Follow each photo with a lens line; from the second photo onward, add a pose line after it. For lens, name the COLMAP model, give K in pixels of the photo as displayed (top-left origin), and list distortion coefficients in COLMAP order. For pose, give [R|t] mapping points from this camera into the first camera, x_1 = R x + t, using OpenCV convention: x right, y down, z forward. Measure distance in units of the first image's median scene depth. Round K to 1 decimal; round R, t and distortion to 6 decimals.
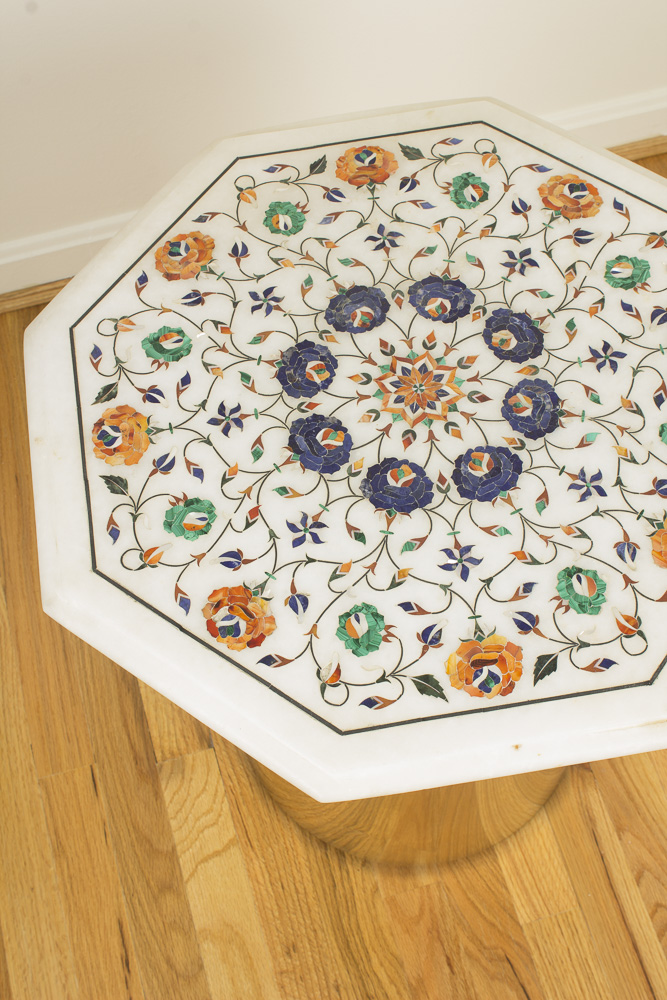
lens RADIAL K [[1322.0, 0, 333.5], [0, 1322.0, 500.0], [0, 0, 1]] dist [-0.064531, 0.054876]
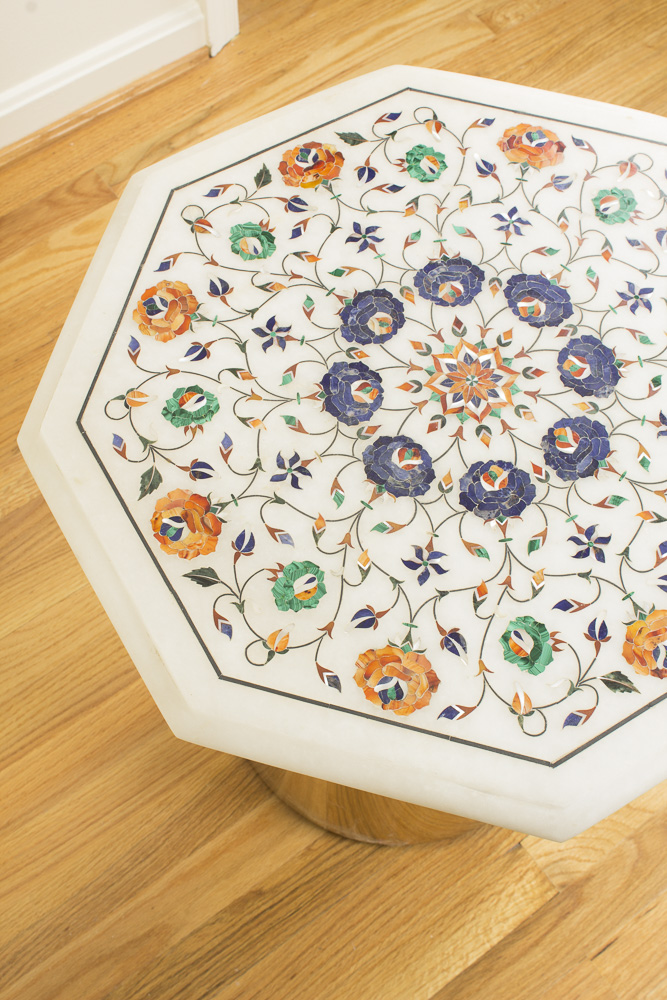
lens RADIAL K [[1252.8, 0, 333.5], [0, 1252.8, 500.0], [0, 0, 1]] dist [-0.080076, 0.024893]
pose [[-0.355884, -0.829652, 0.430145, -0.348862], [0.815247, -0.050604, 0.576899, -0.673423], [-0.456858, 0.555983, 0.694380, 0.468549]]
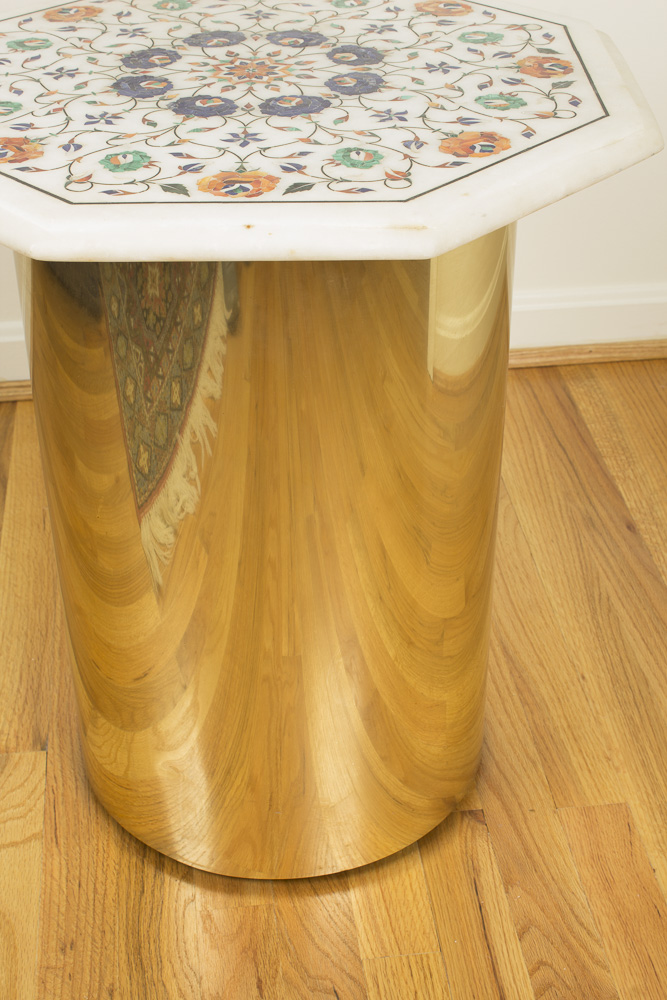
lens RADIAL K [[1496.9, 0, 333.5], [0, 1496.9, 500.0], [0, 0, 1]] dist [-0.029128, 0.095947]
pose [[0.987082, 0.107172, -0.119097, 0.296835], [-0.149884, 0.880329, -0.450062, 0.709712], [0.056610, 0.462099, 0.885020, 0.132209]]
